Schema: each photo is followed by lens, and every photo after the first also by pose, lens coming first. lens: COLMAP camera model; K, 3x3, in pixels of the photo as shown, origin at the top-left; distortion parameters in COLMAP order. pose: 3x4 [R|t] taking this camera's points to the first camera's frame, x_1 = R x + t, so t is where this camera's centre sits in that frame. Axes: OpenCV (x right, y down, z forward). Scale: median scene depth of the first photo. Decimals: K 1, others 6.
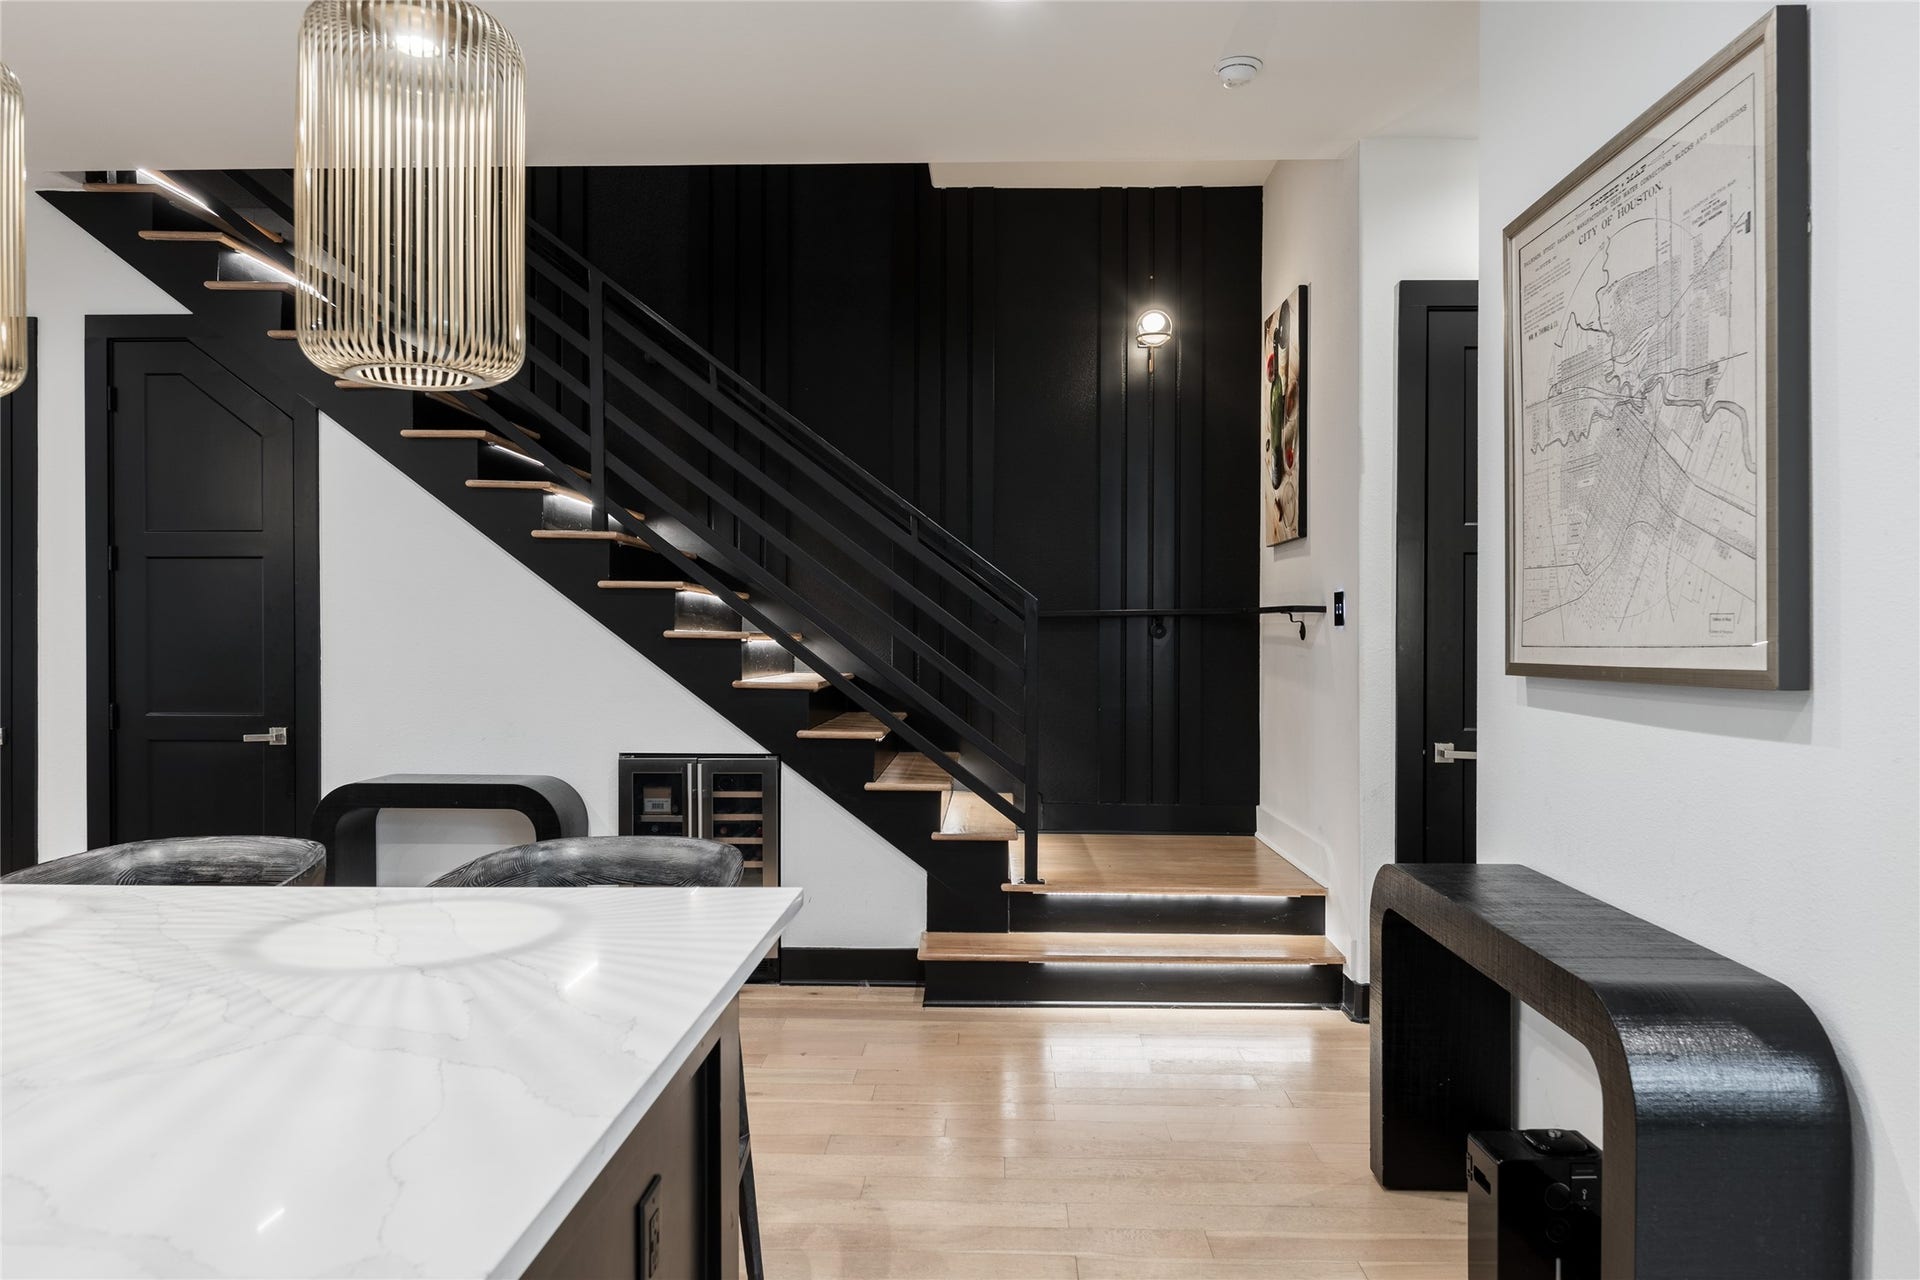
lens RADIAL K [[1260.9, 0, 960.0], [0, 1260.9, 640.0], [0, 0, 1]] dist [-0.000119, 0.000806]
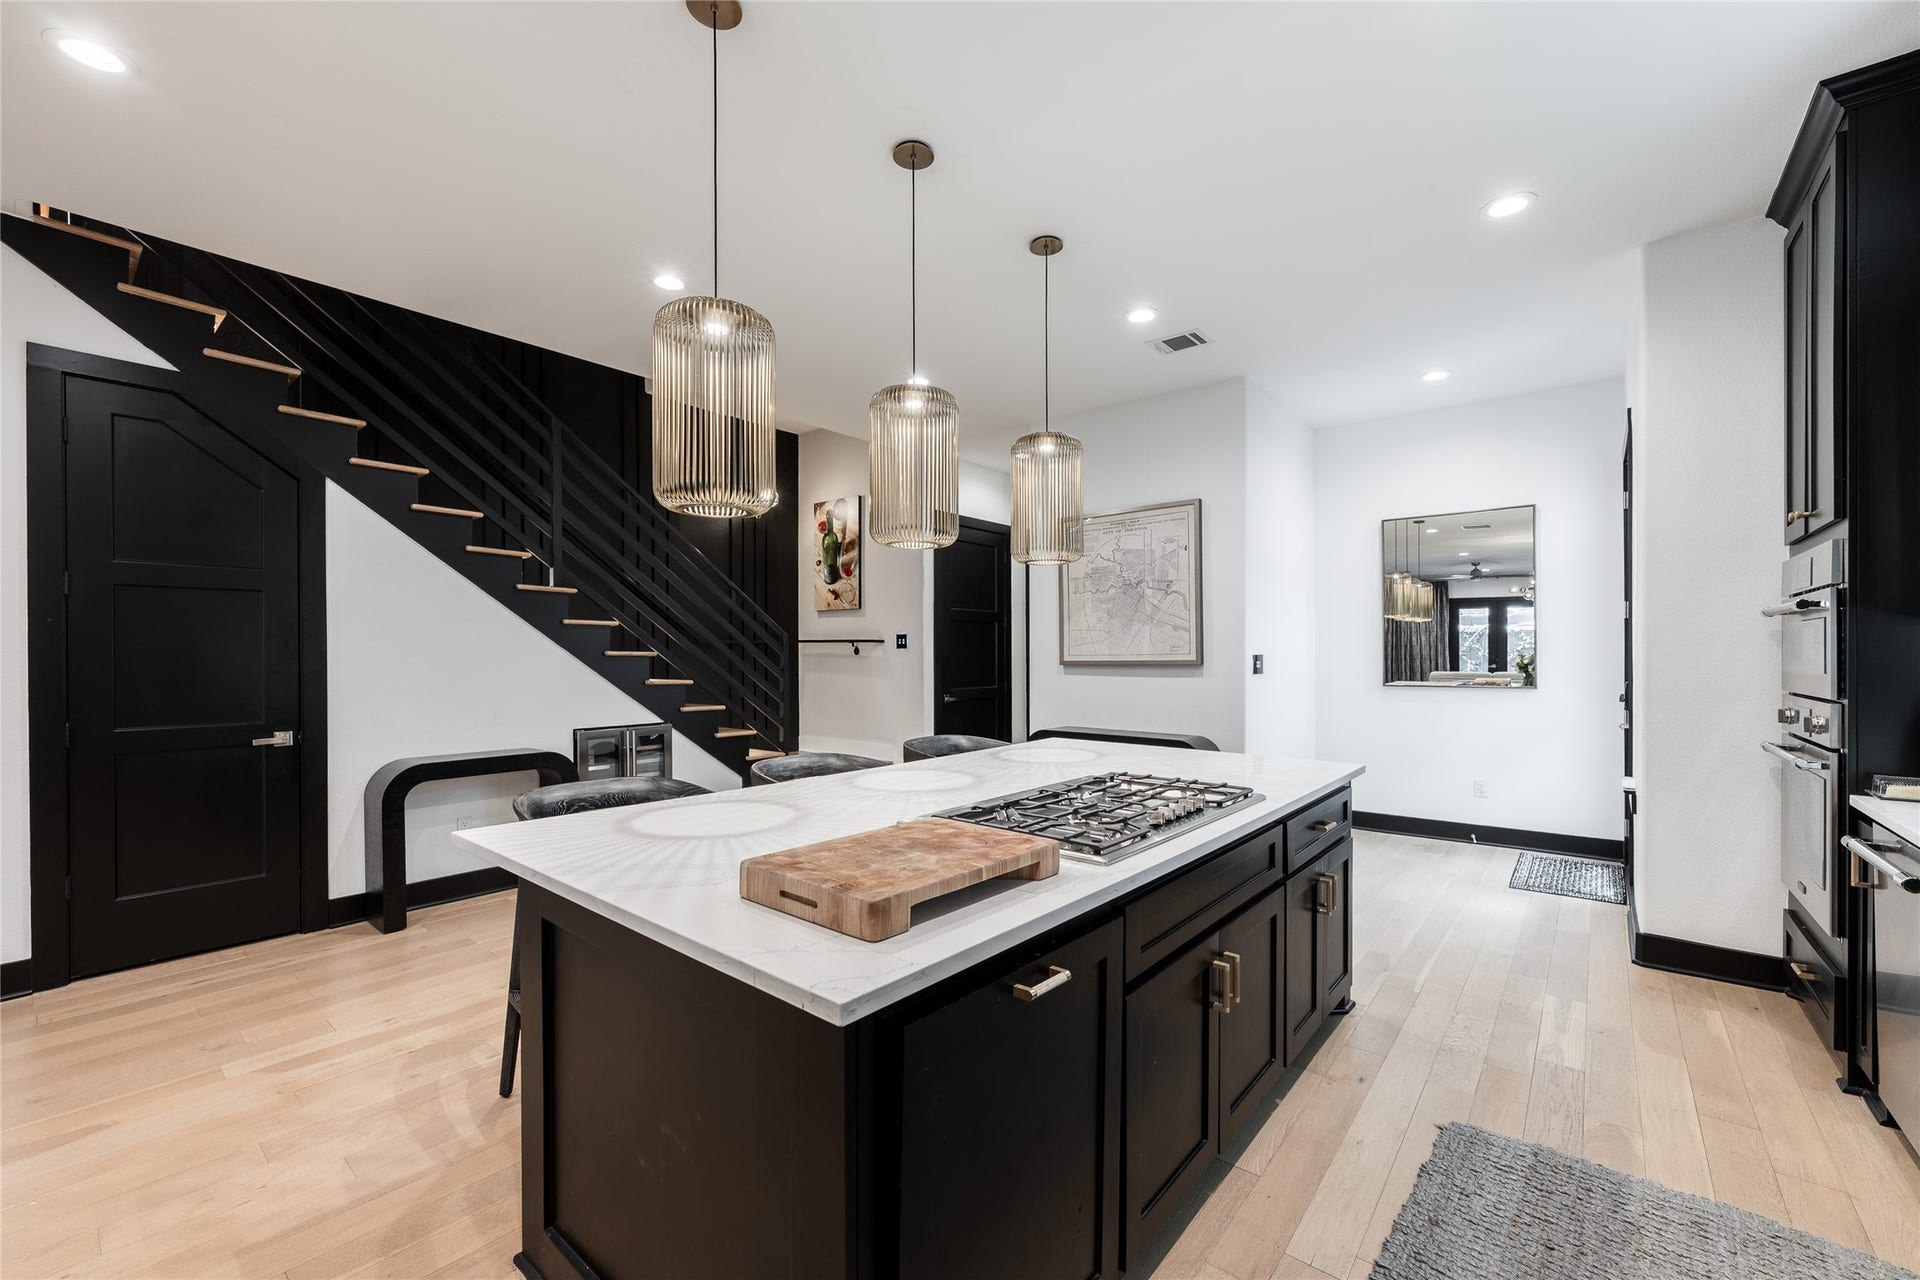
lens RADIAL K [[708.6, 0, 1012.7], [0, 708.6, 654.6], [0, 0, 1]] dist [-0.000780, -0.000060]
pose [[0.613417, -0.005951, 0.789737, -0.620559], [0.008319, 0.999965, 0.001074, 0.000073], [-0.789716, 0.005911, 0.613445, 0.024063]]
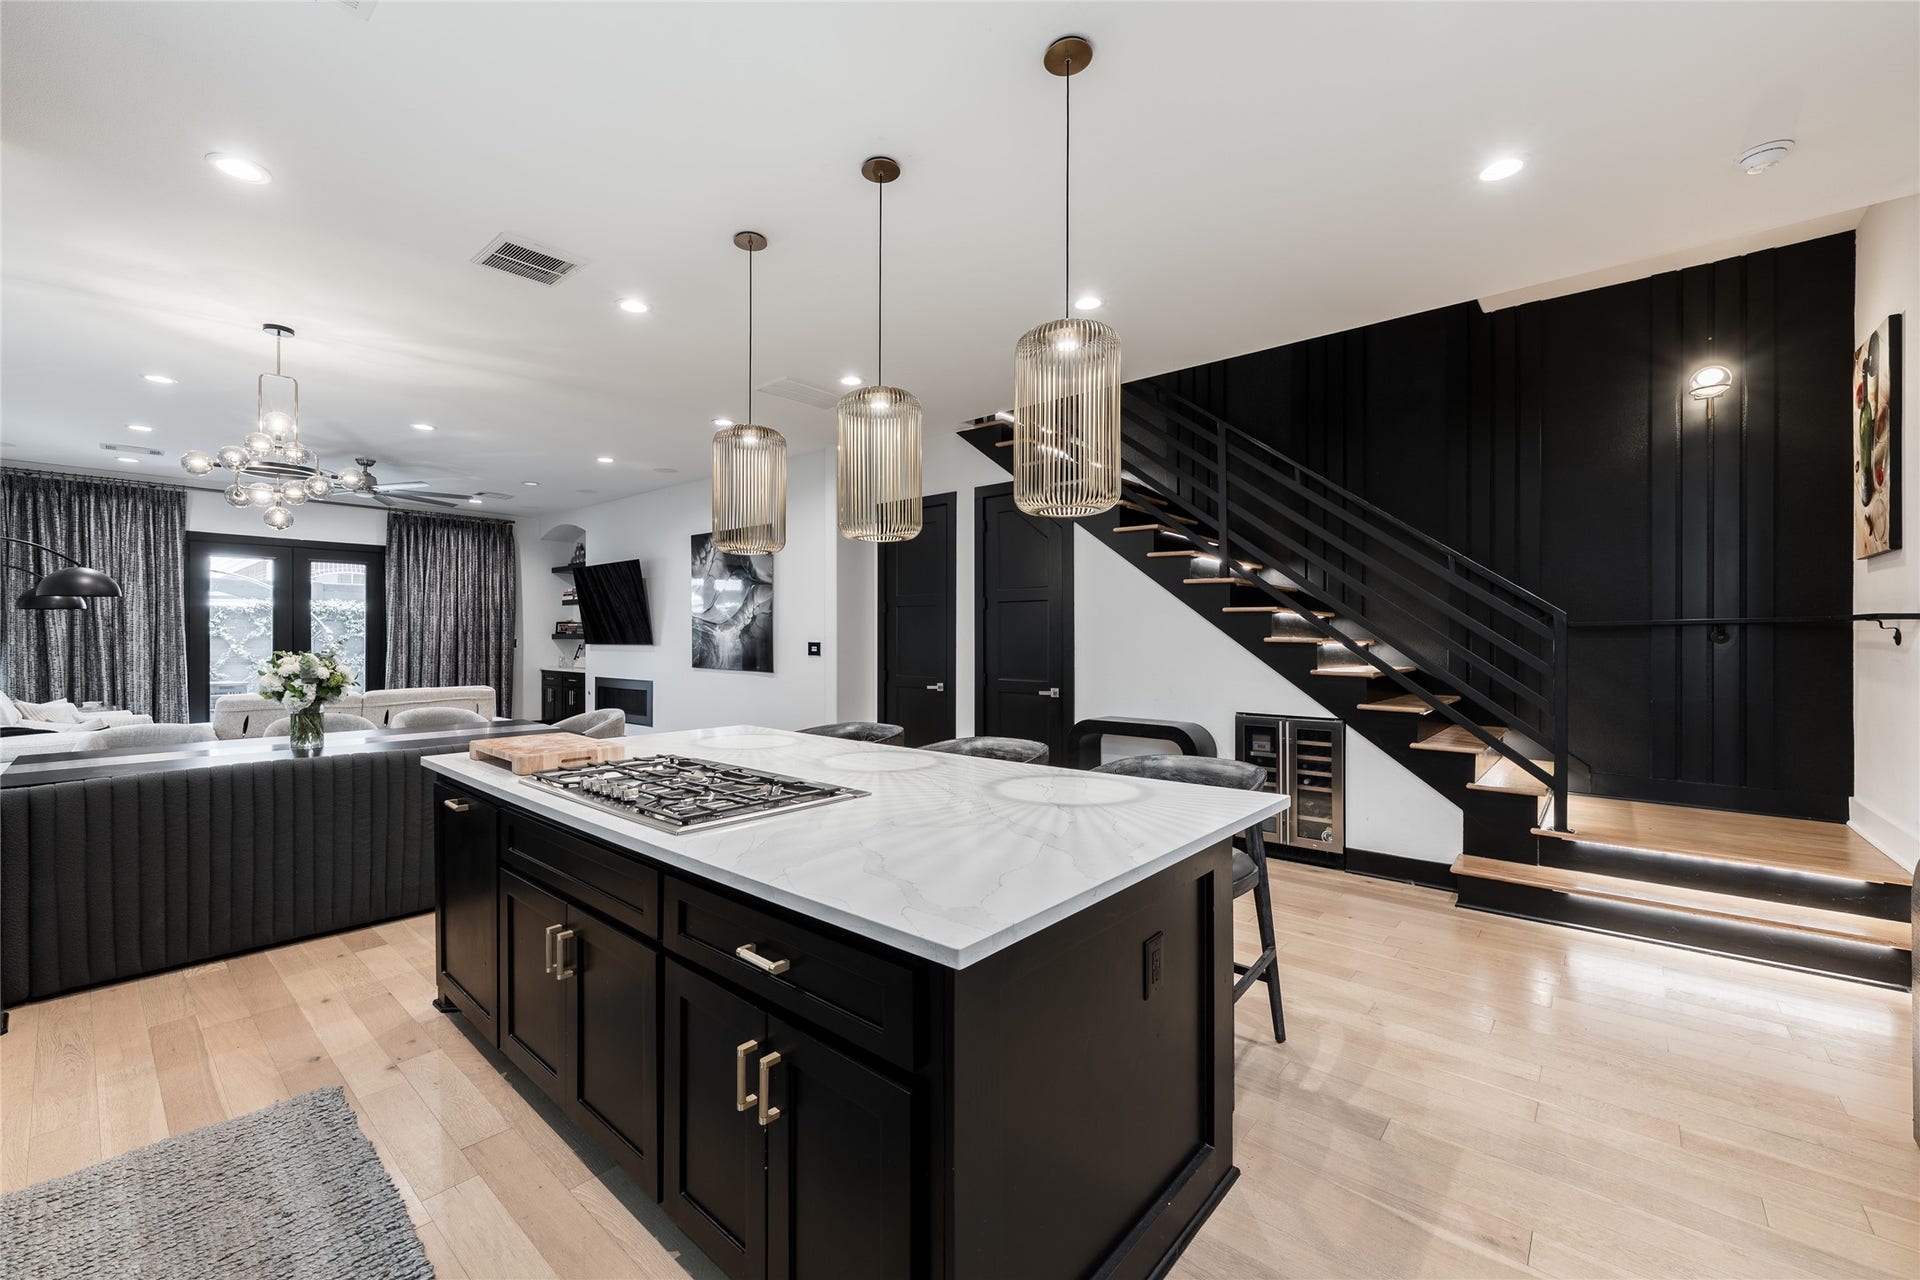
lens RADIAL K [[771.2, 0, 935.1], [0, 771.2, 637.2], [0, 0, 1]] dist [-0.000533, 0.000009]
pose [[0.770924, -0.001999, -0.636923, 0.067147], [-0.002905, 0.999974, -0.006654, -0.000263], [0.636920, 0.006980, 0.770898, -0.026760]]
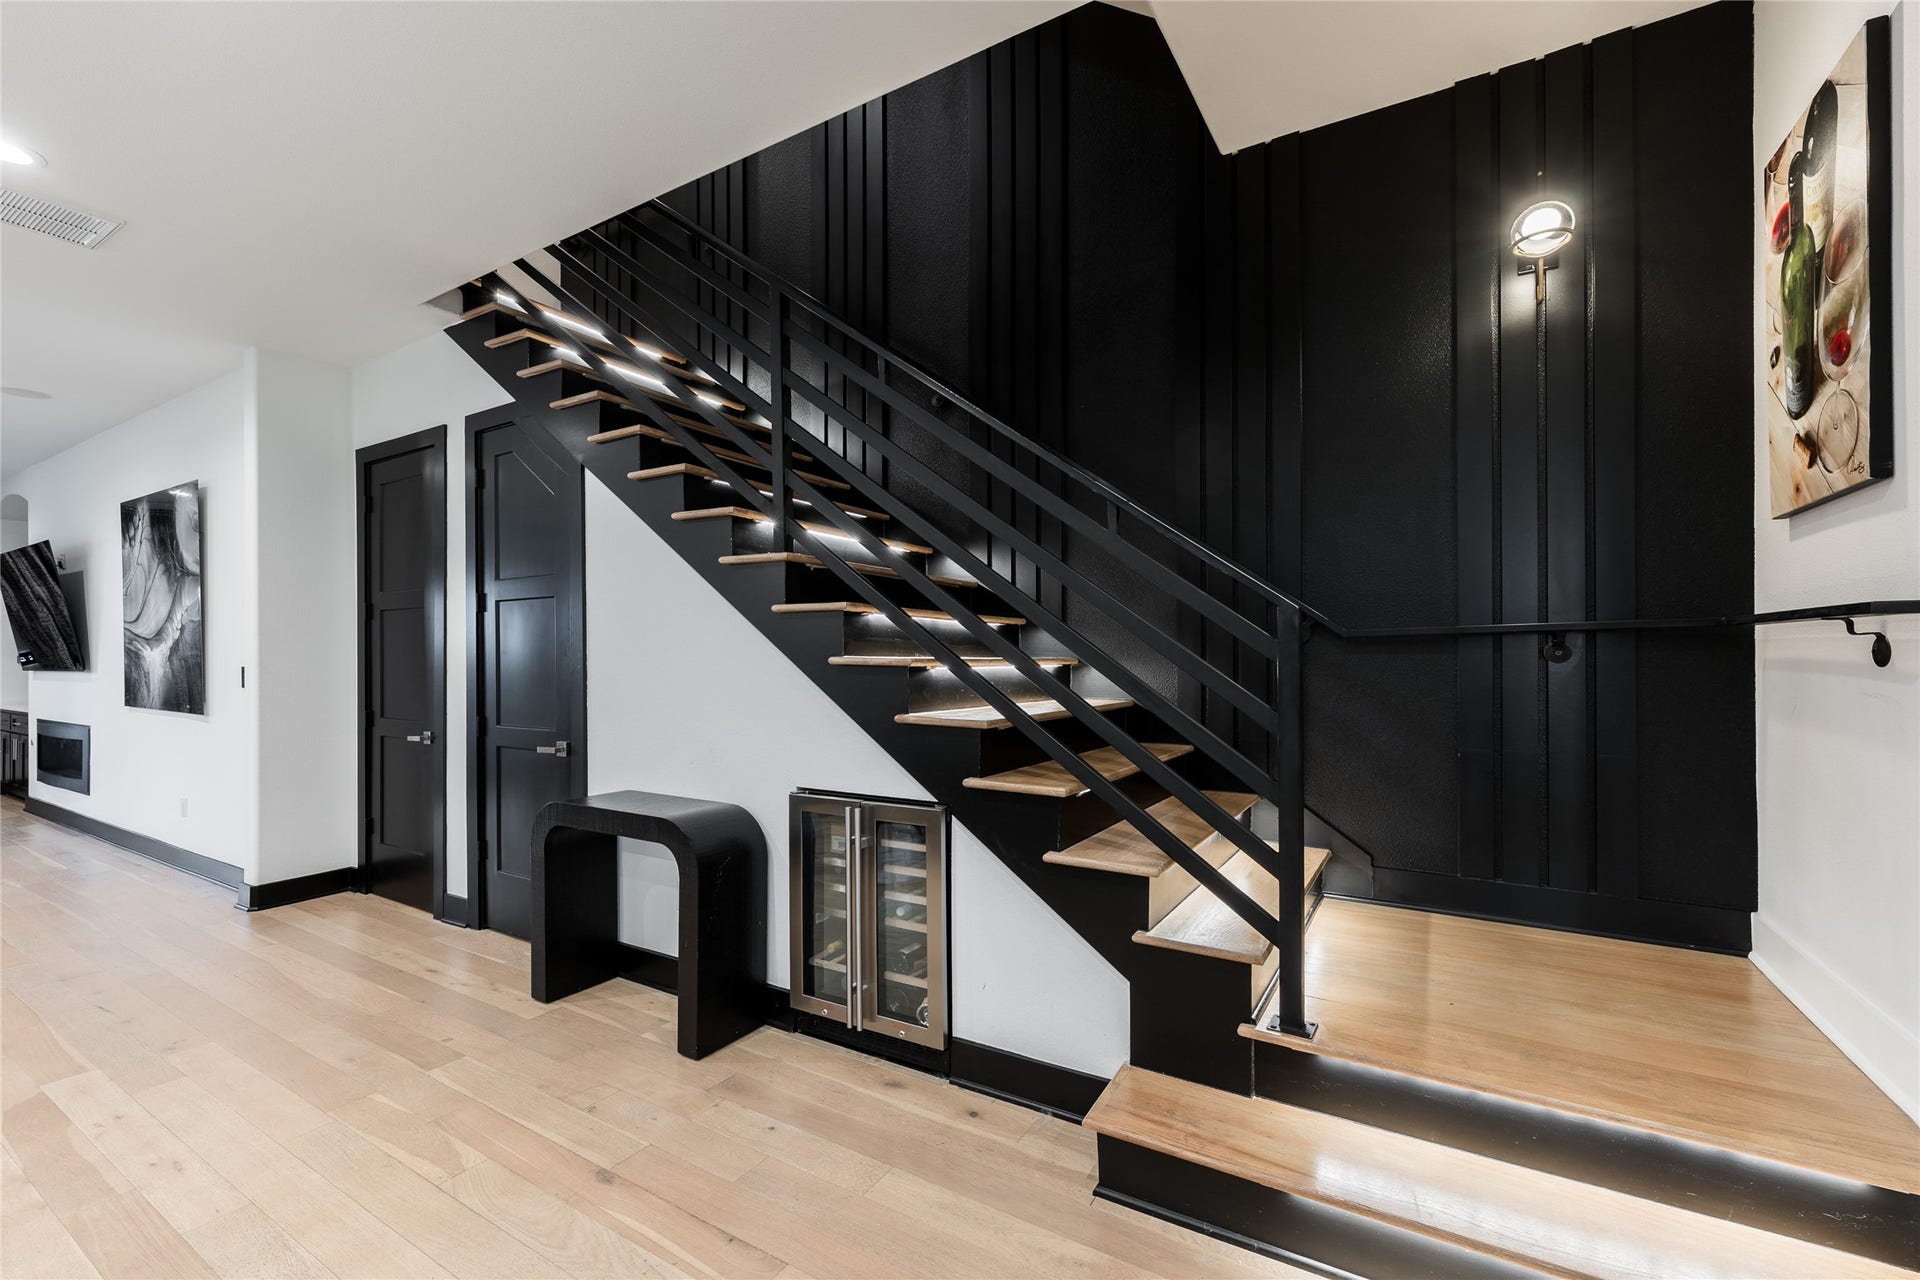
lens RADIAL K [[765.7, 0, 910.4], [0, 765.7, 654.1], [0, 0, 1]] dist [-0.000799, 0.000161]
pose [[0.837602, -0.007175, -0.546233, 0.112717], [0.002699, 0.999956, -0.008996, -0.004234], [0.546274, 0.006061, 0.837585, 0.557385]]
